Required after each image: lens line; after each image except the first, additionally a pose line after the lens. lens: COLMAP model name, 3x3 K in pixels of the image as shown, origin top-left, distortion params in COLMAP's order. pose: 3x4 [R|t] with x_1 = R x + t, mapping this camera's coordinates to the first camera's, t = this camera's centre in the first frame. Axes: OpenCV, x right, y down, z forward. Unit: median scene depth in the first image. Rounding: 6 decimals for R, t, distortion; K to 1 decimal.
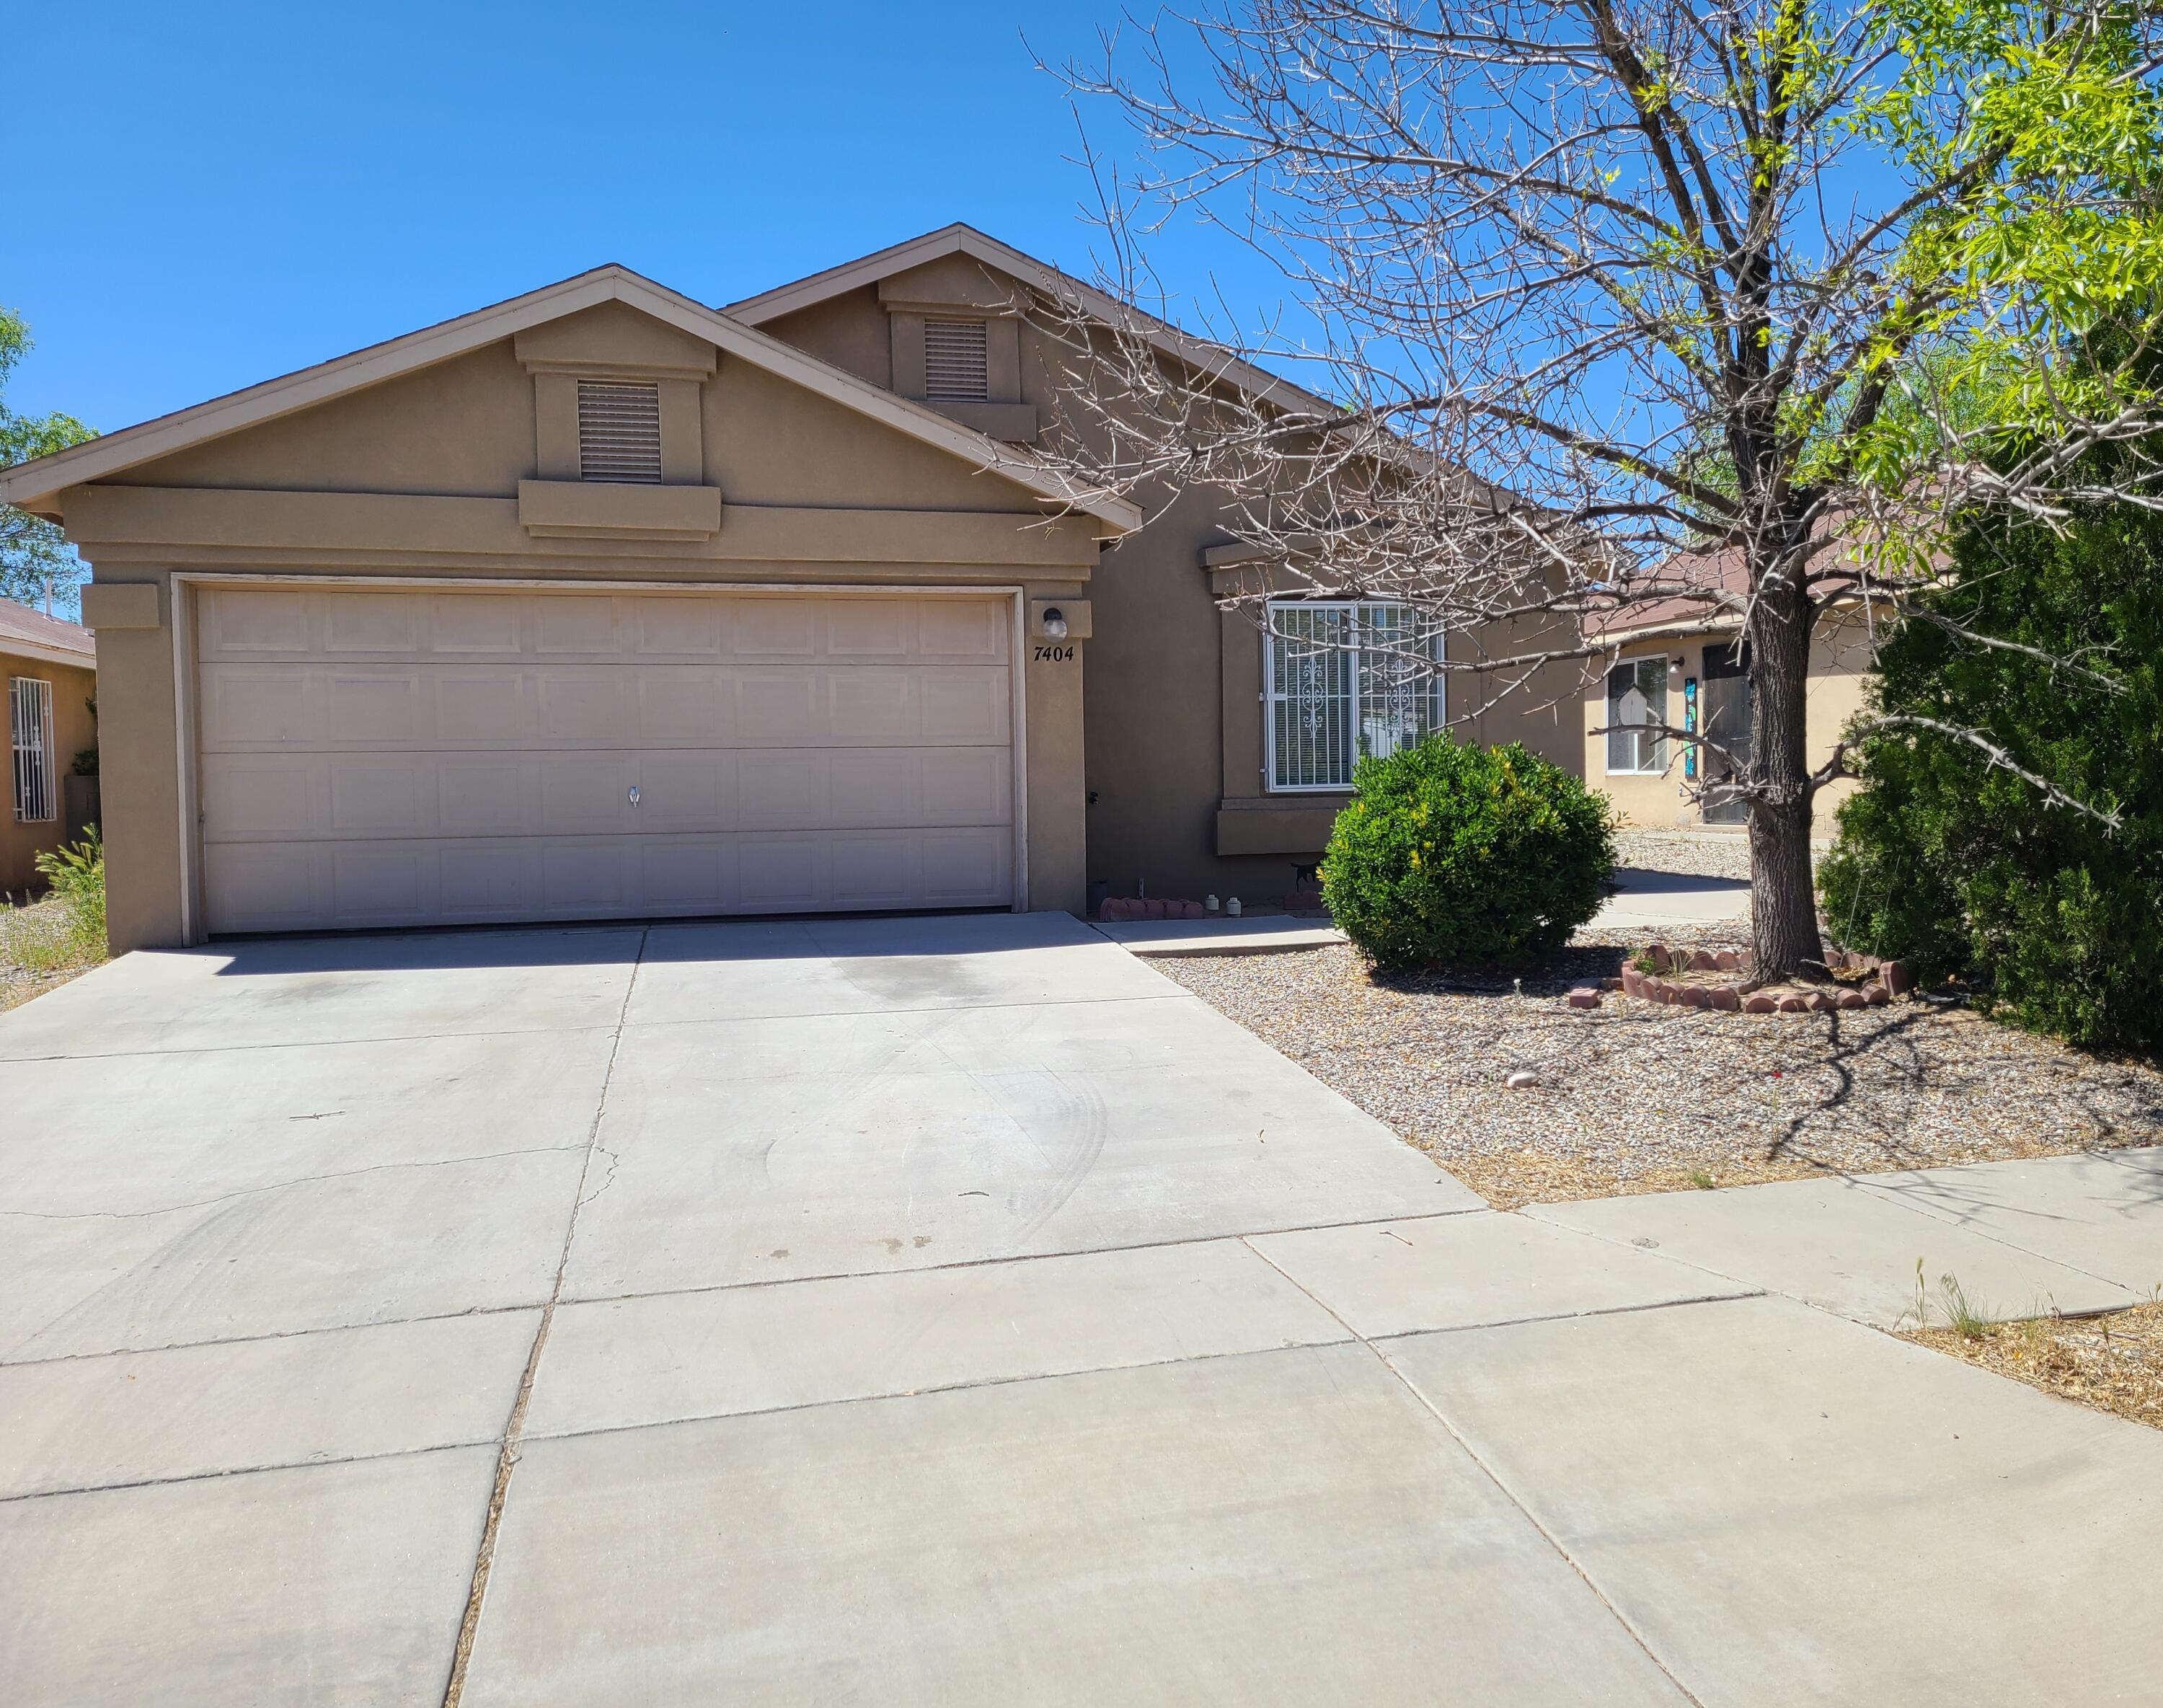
lens RADIAL K [[1627.4, 0, 1081.5], [0, 1627.4, 854.0], [0, 0, 1]] dist [0.042539, -0.000134]
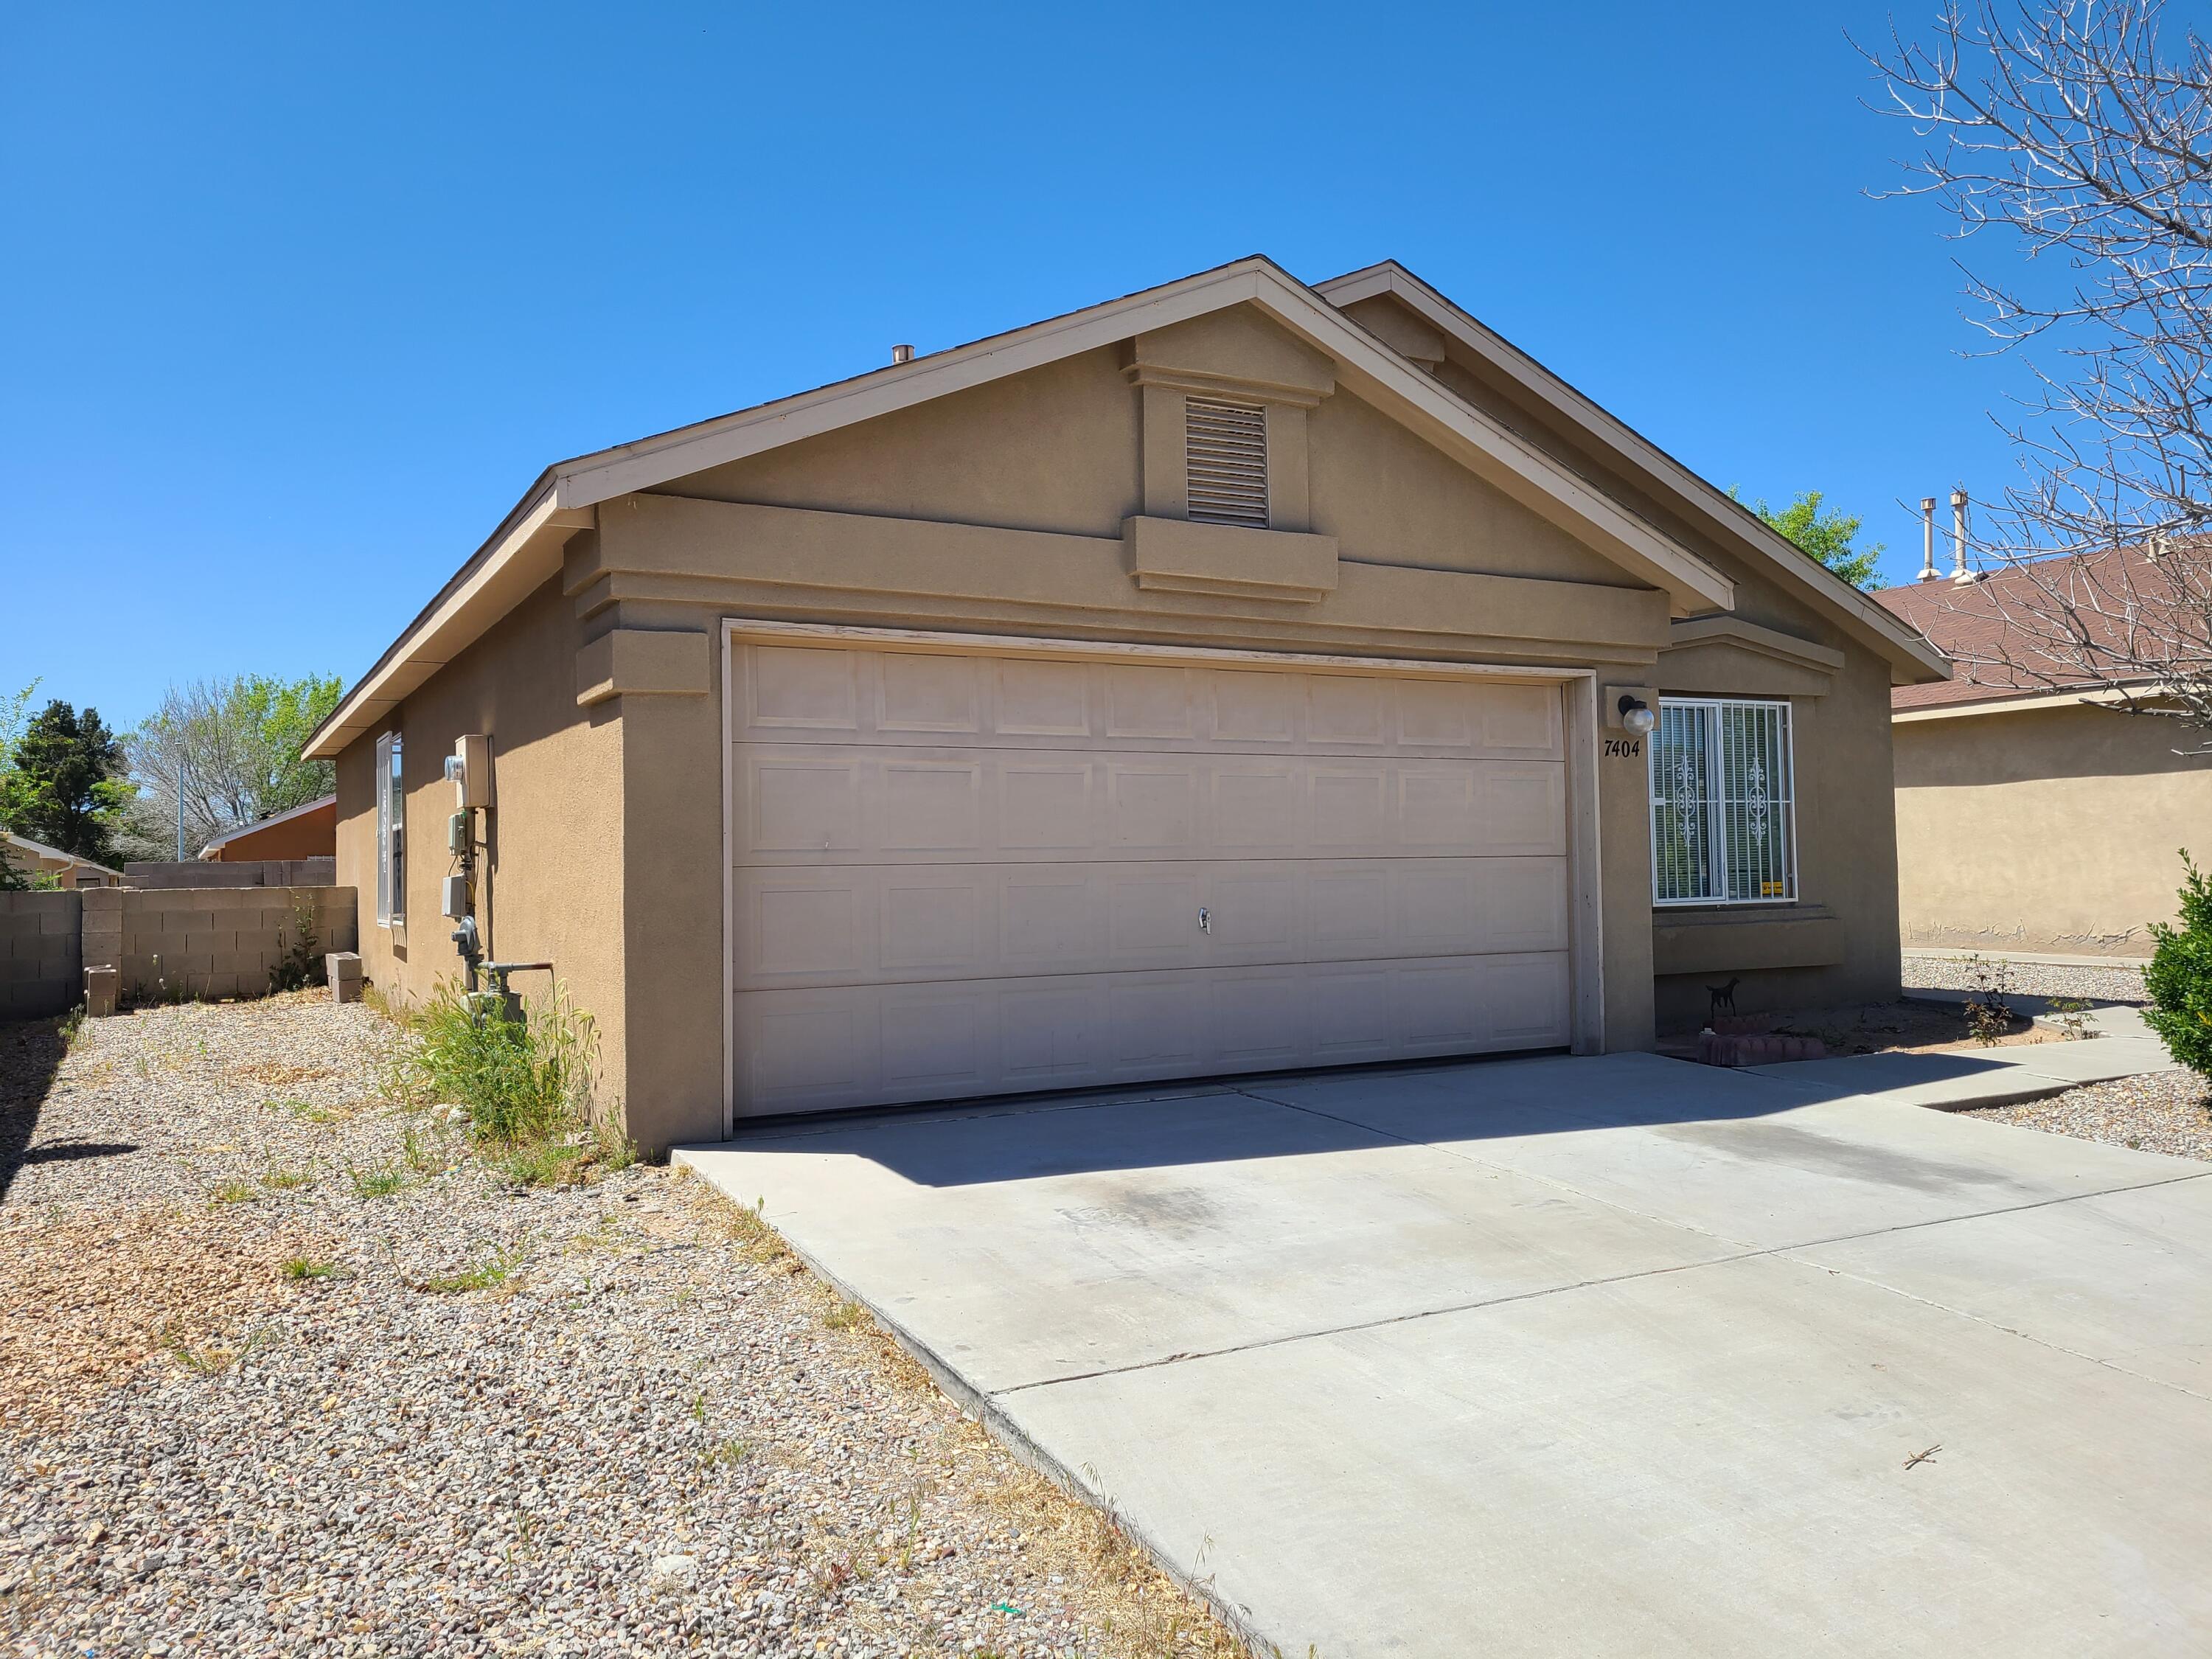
lens RADIAL K [[1630.8, 0, 1106.0], [0, 1630.8, 829.5], [0, 0, 1]] dist [0.067187, -0.063245]
pose [[0.971408, 0.004796, 0.237370, -0.528071], [0.014147, 0.996850, -0.078038, -0.018656], [-0.236996, 0.079165, 0.968280, 0.256074]]
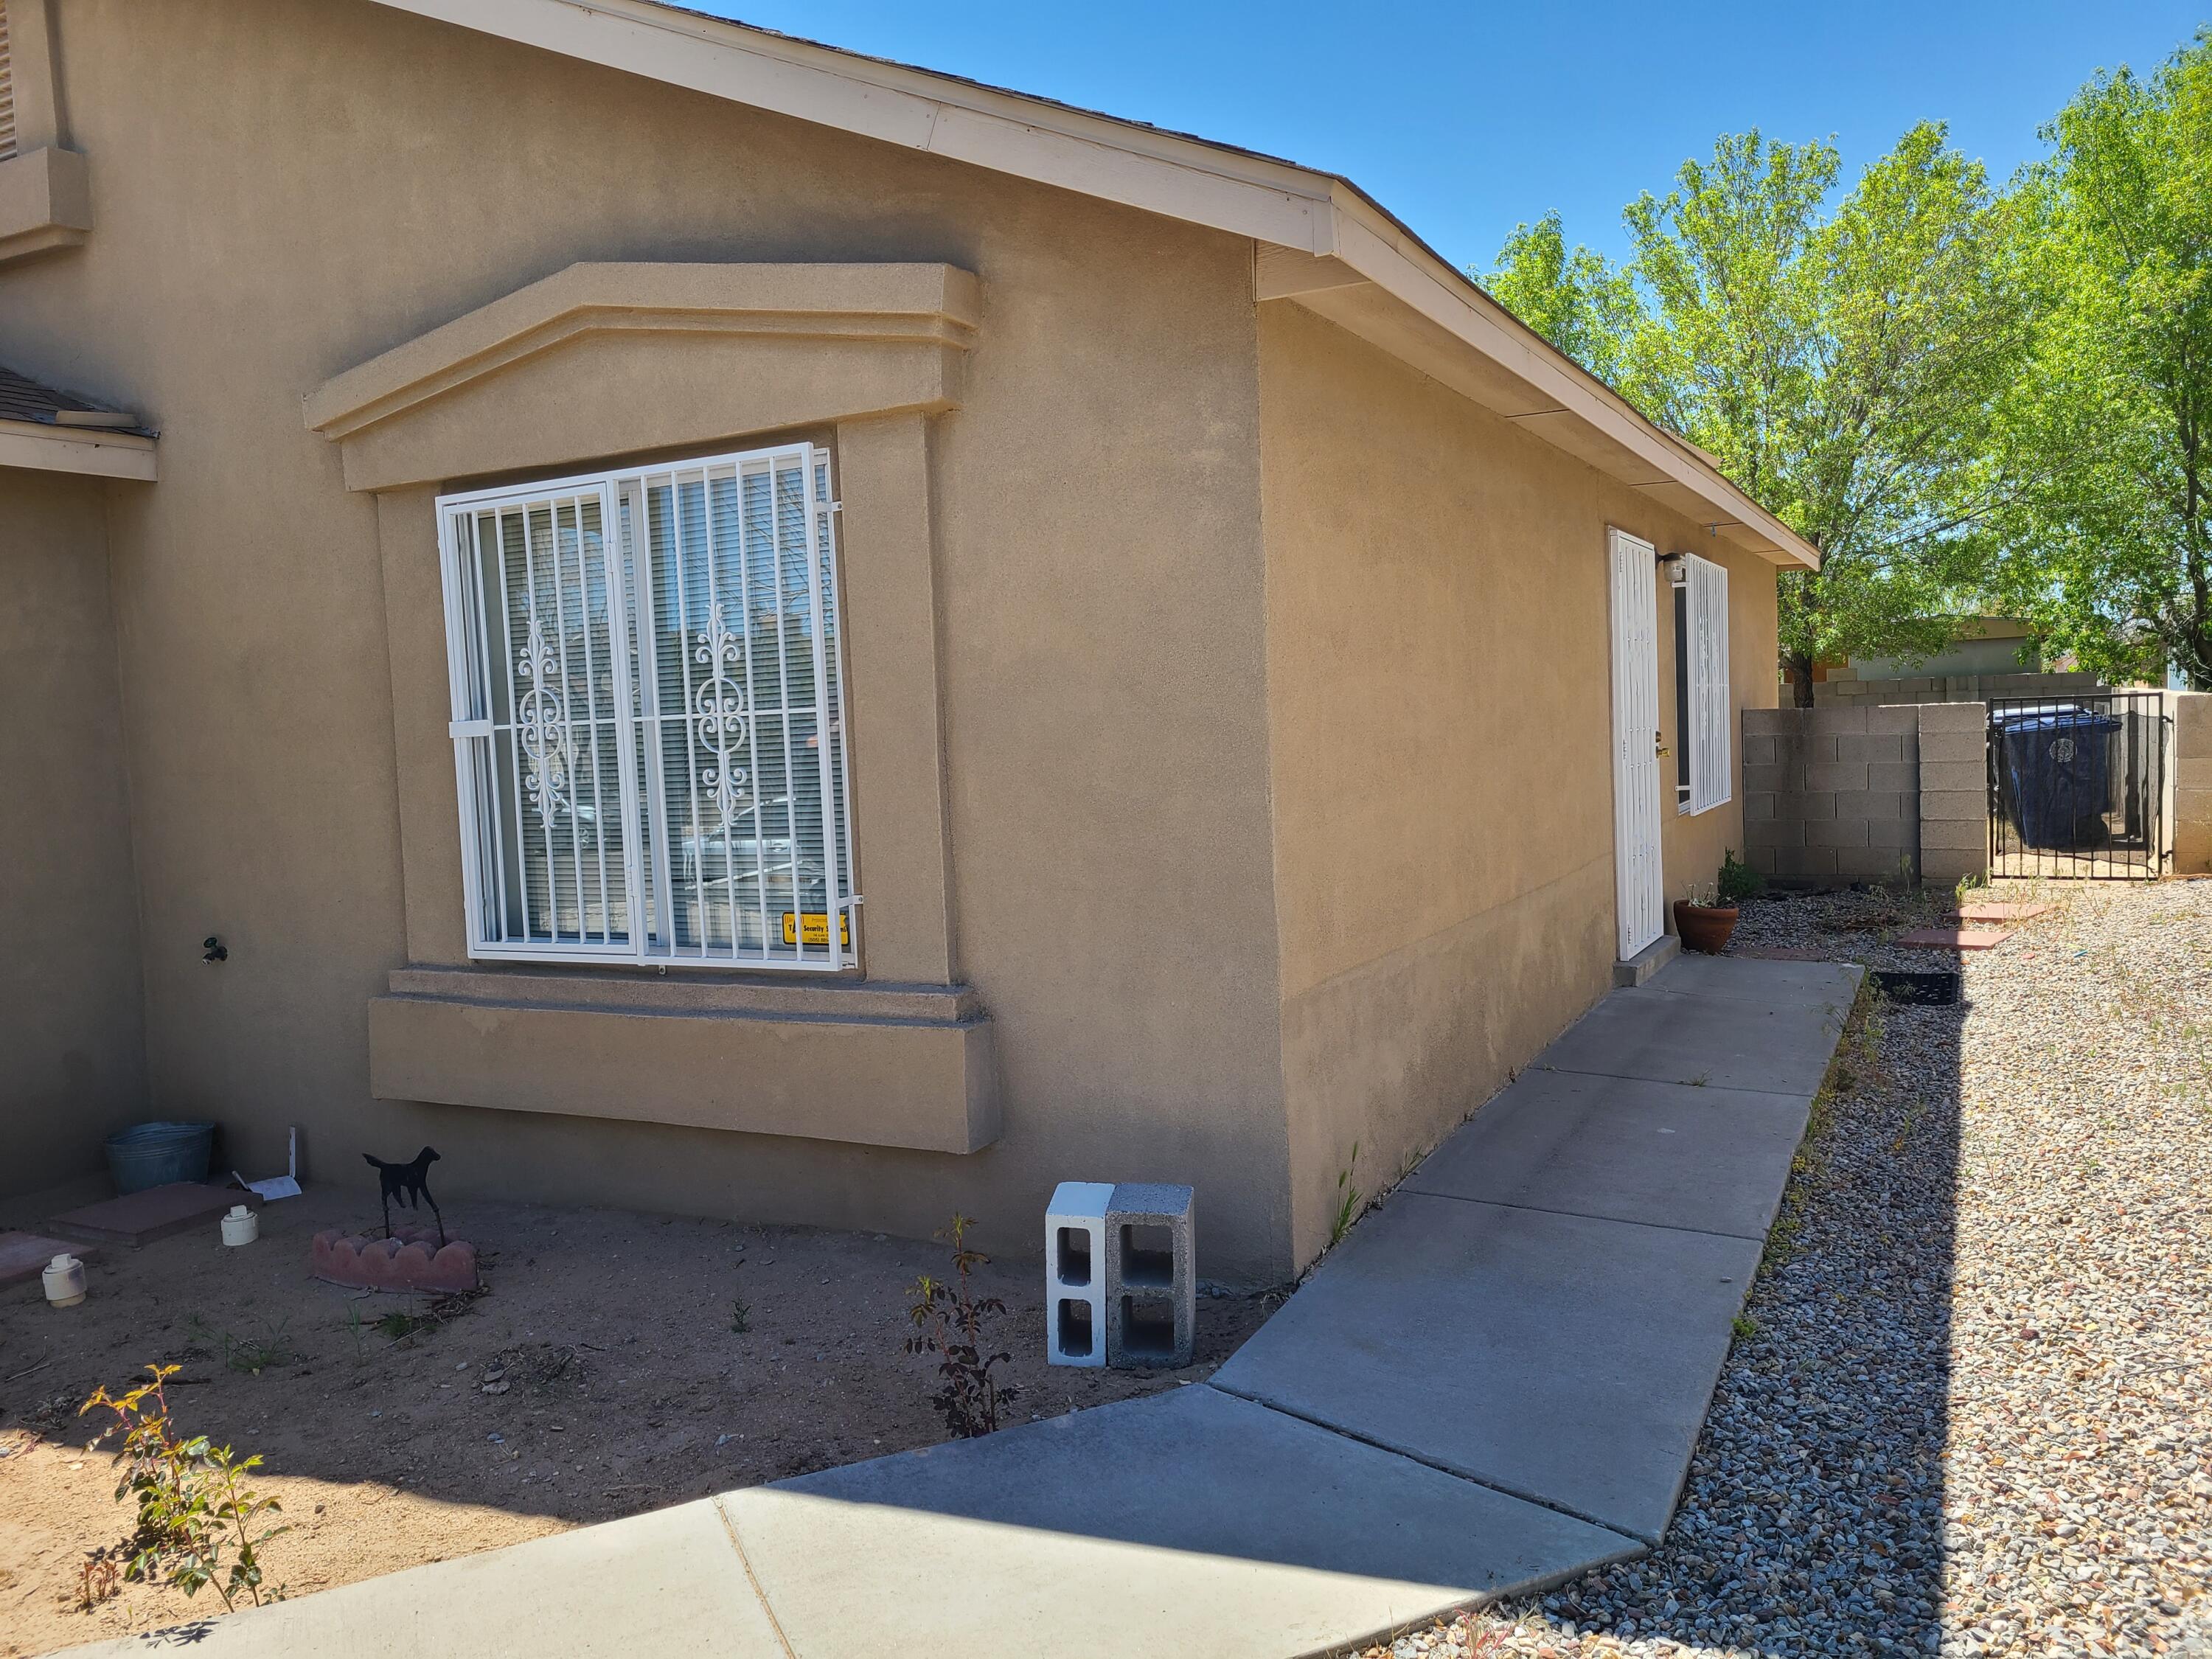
lens RADIAL K [[1660.3, 0, 1101.1], [0, 1660.3, 887.8], [0, 0, 1]] dist [0.061123, -0.054328]
pose [[0.736978, 0.039950, -0.674735, 0.704903], [-0.002988, 0.998435, 0.055851, -0.108032], [0.675910, -0.039145, 0.735944, 1.064011]]
